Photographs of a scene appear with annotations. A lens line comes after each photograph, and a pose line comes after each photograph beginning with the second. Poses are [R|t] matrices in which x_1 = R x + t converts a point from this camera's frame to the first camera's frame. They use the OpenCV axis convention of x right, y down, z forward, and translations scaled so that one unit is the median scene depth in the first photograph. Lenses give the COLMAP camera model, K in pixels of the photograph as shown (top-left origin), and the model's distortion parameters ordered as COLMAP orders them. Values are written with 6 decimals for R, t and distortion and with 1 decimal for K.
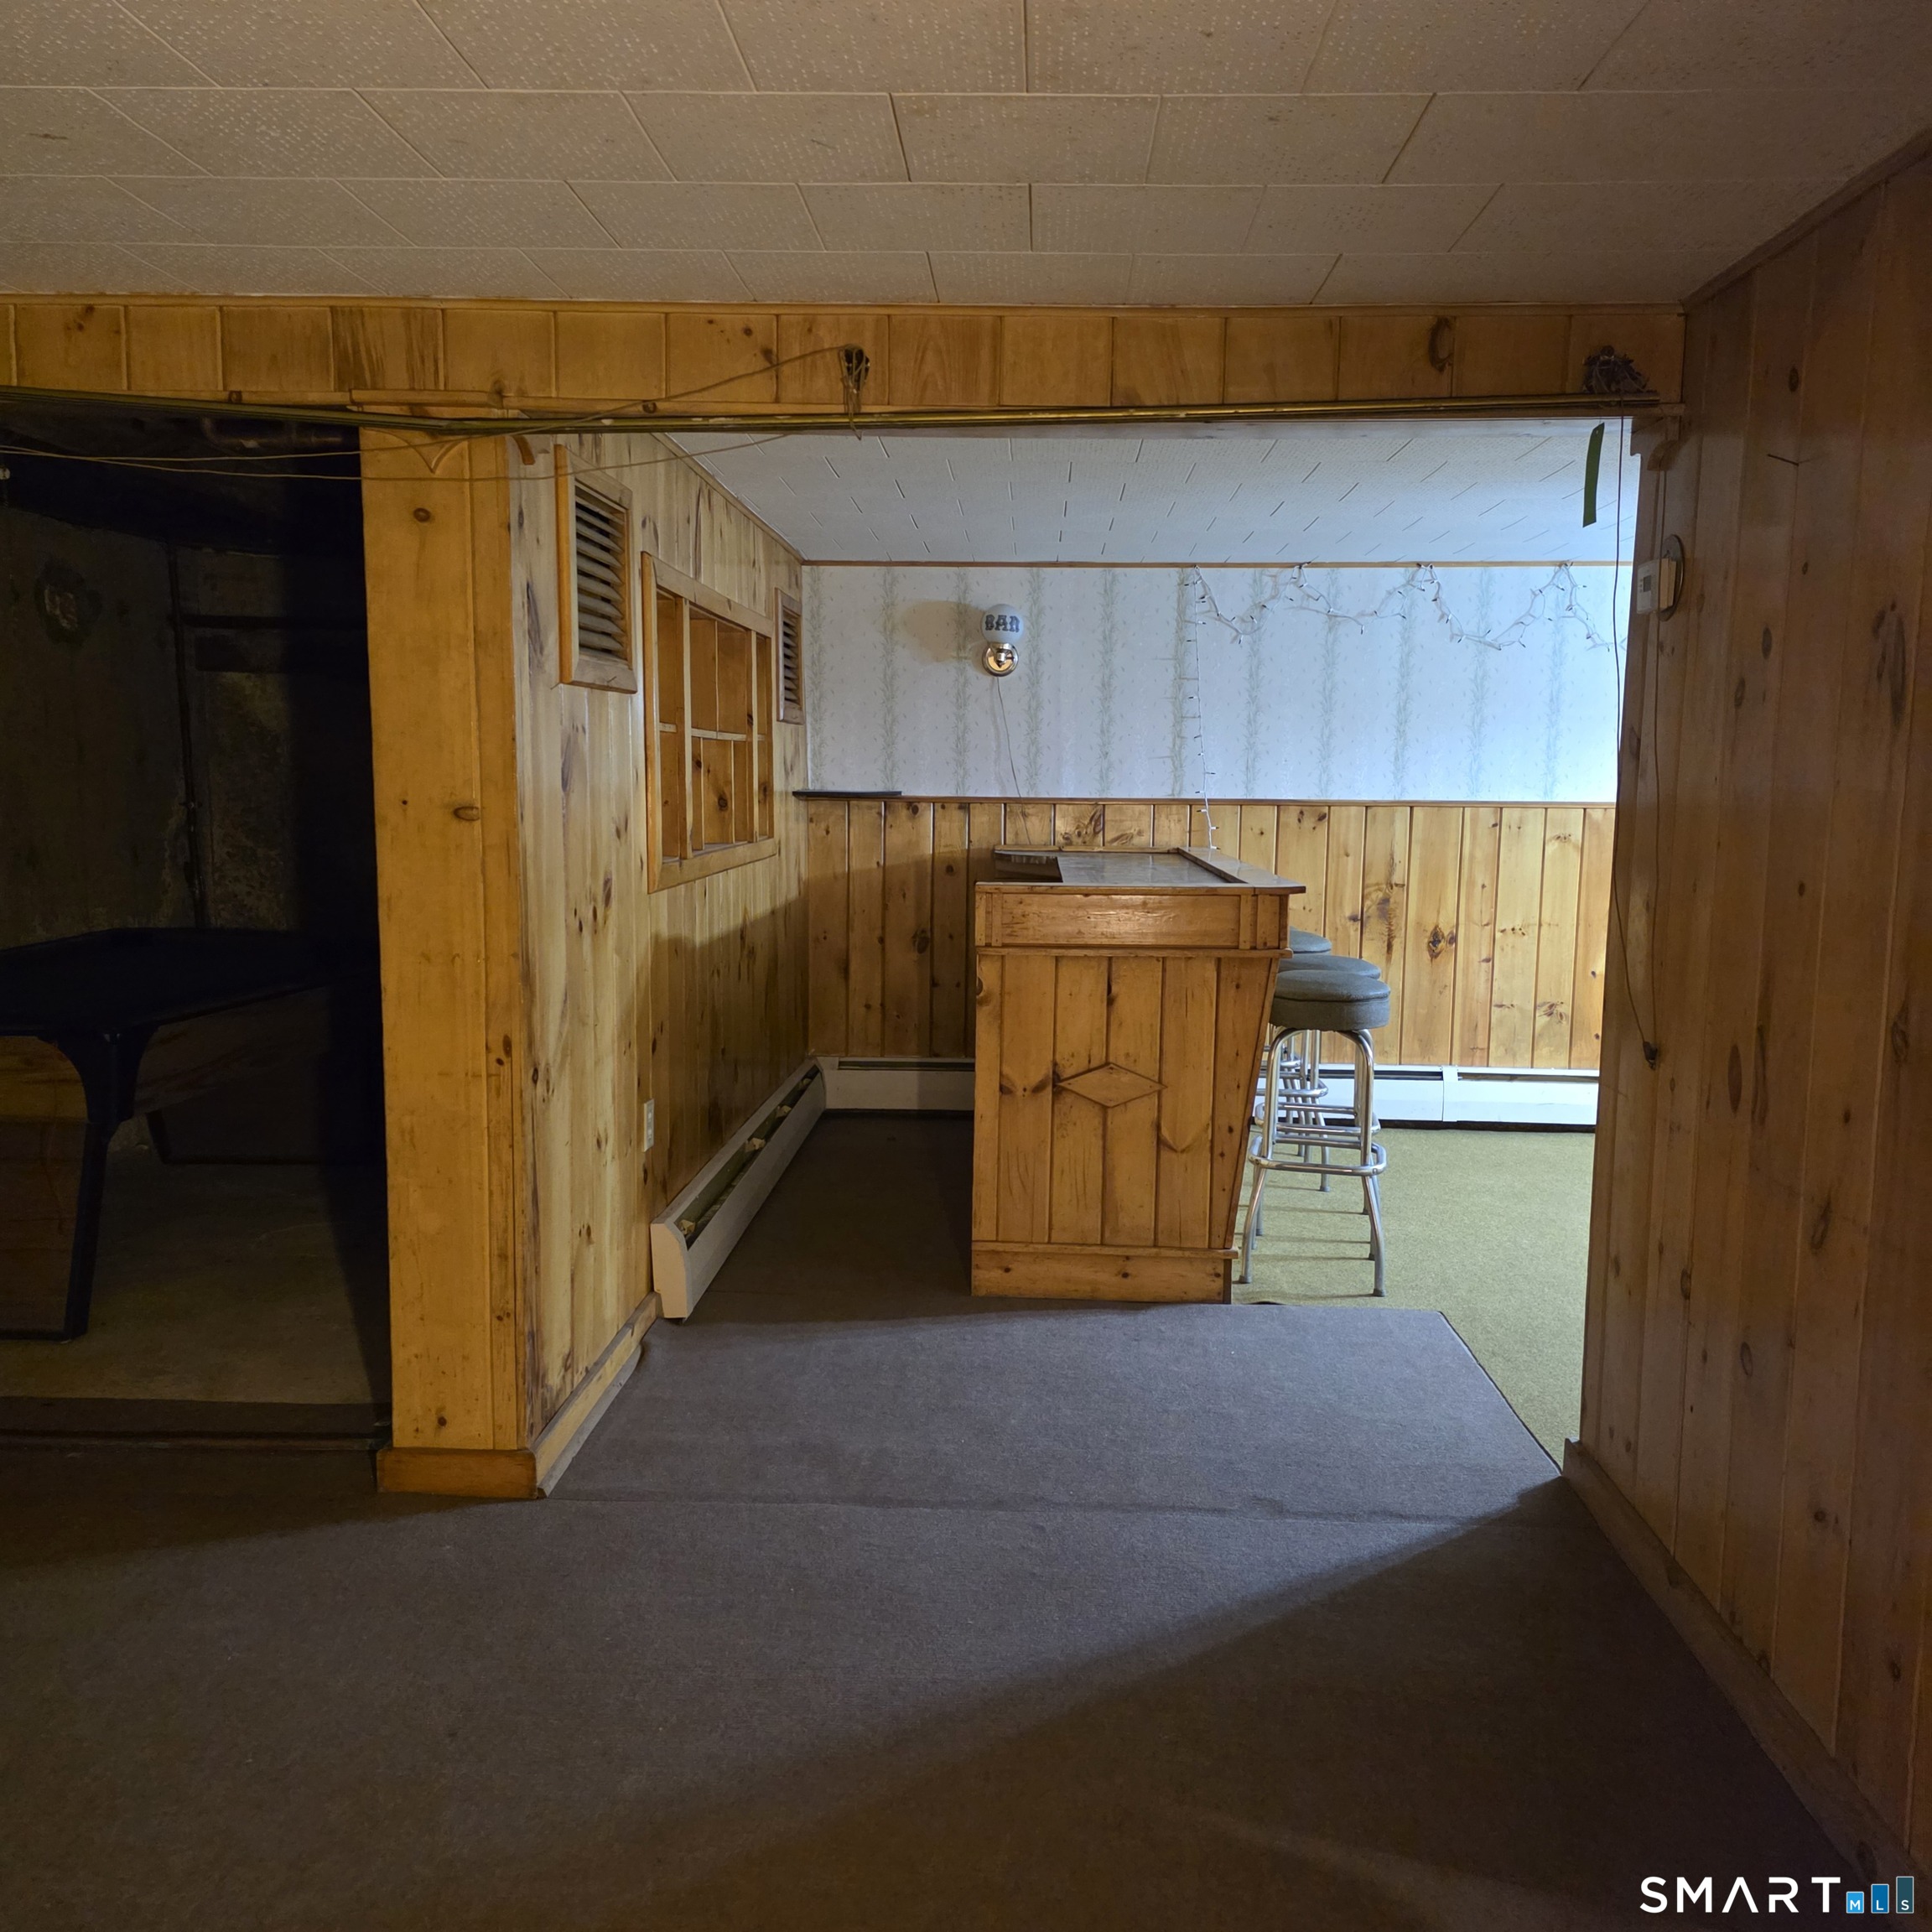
lens RADIAL K [[1679.6, 0, 970.8], [0, 1679.6, 976.0], [0, 0, 1]] dist [0.183183, -0.291506]
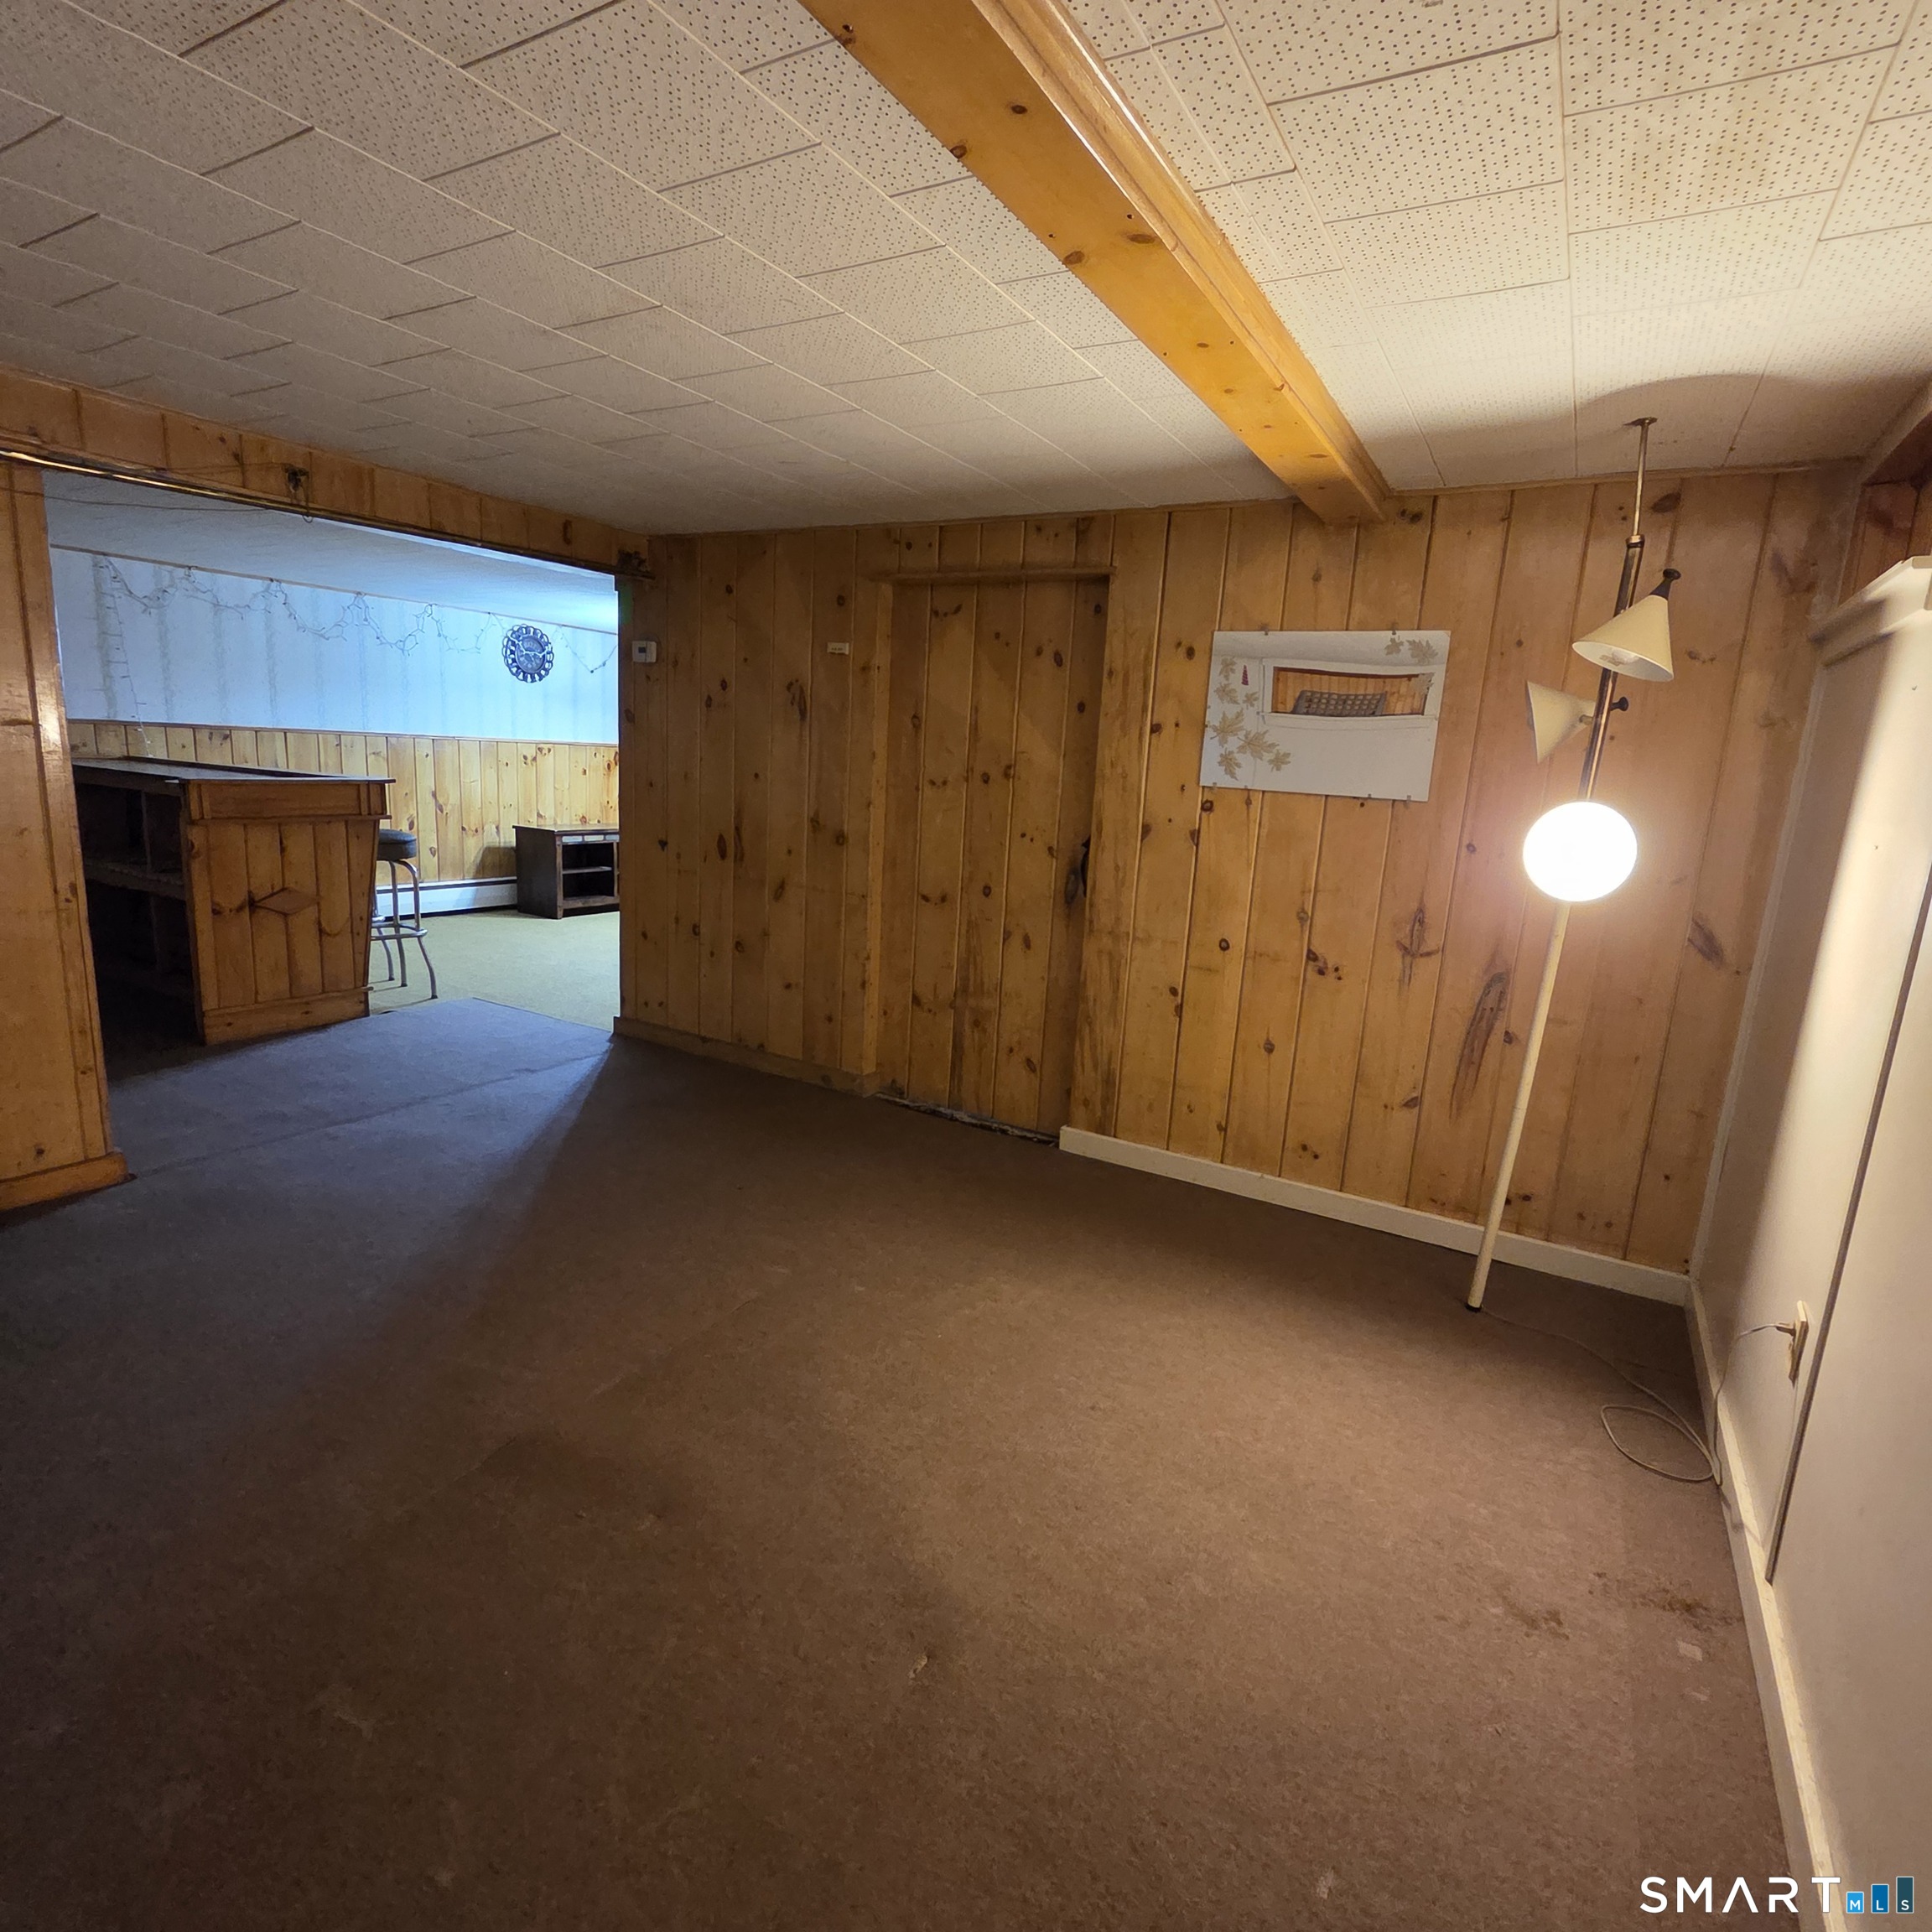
lens RADIAL K [[1066.0, 0, 964.7], [0, 1066.0, 956.5], [0, 0, 1]] dist [-0.005132, 0.002026]
pose [[0.482744, -0.150135, 0.862796, -0.505943], [0.057111, 0.988495, 0.140054, 0.009846], [-0.873897, -0.018335, 0.485765, -0.090930]]
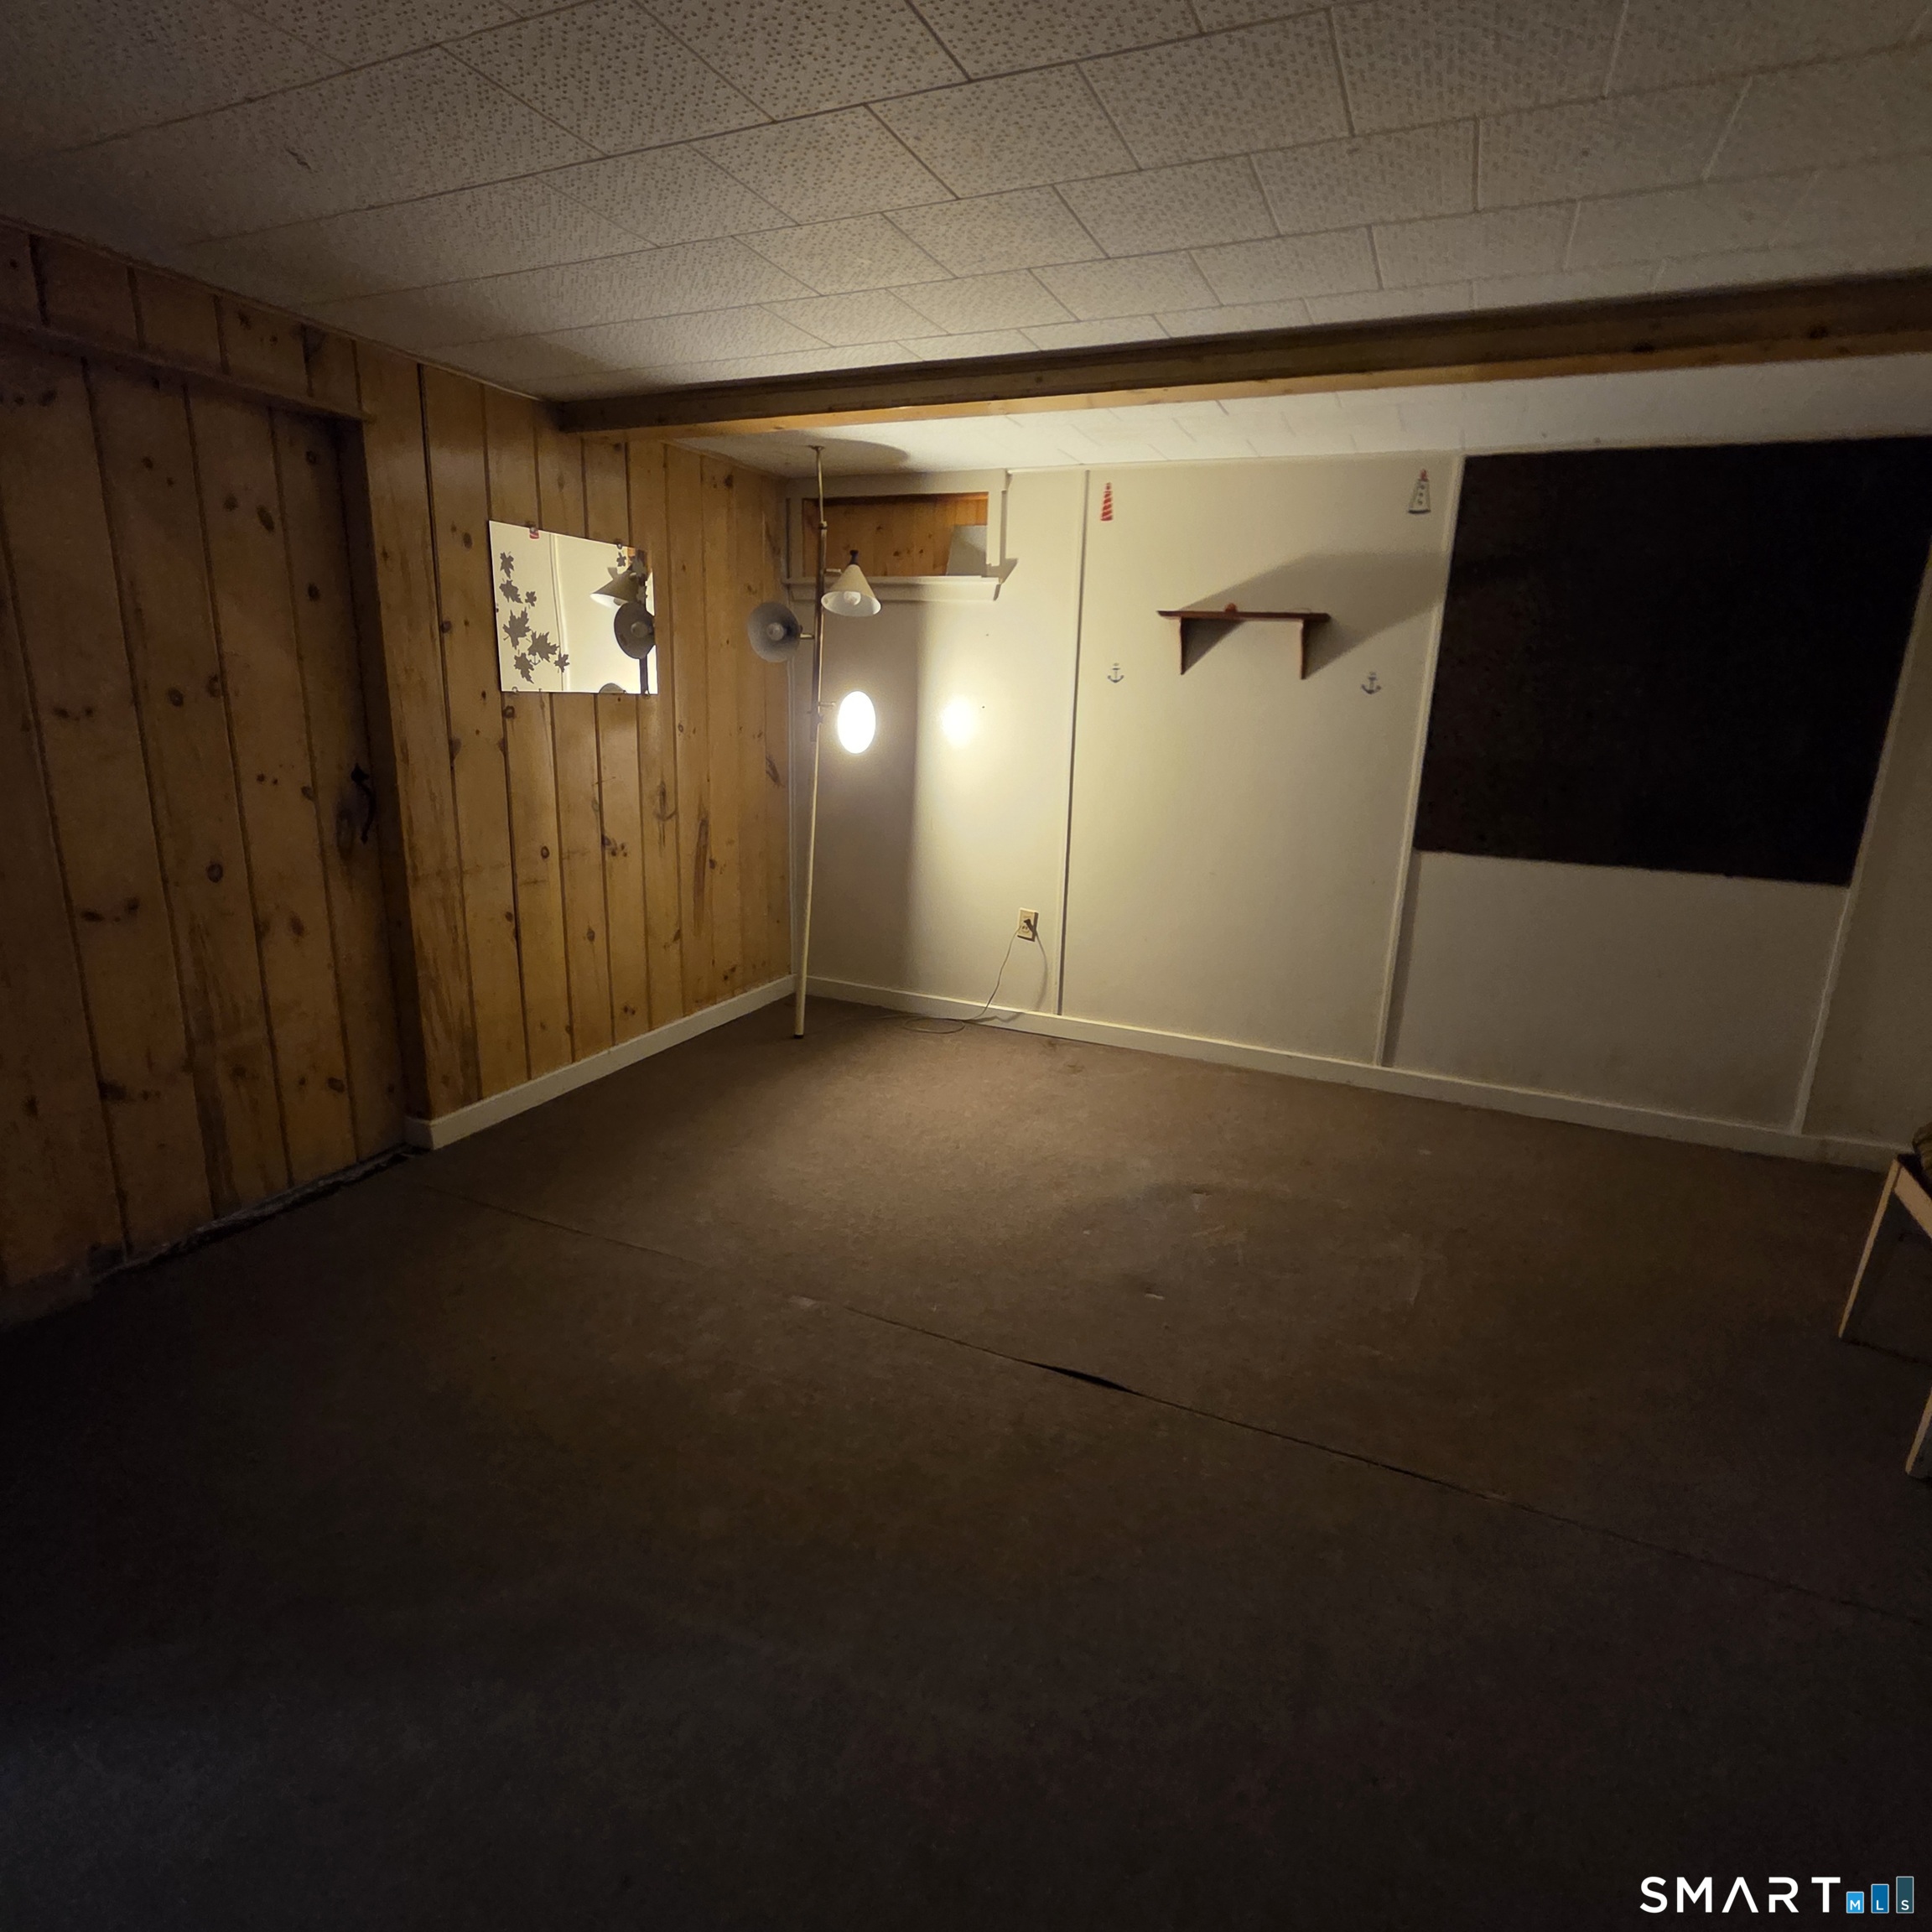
lens RADIAL K [[1066.0, 0, 964.7], [0, 1066.0, 956.5], [0, 0, 1]] dist [-0.005132, 0.002026]
pose [[-0.922260, -0.128515, 0.364582, -0.319111], [0.009666, 0.935159, 0.354096, -0.075844], [-0.386449, 0.330093, -0.861218, 0.669344]]
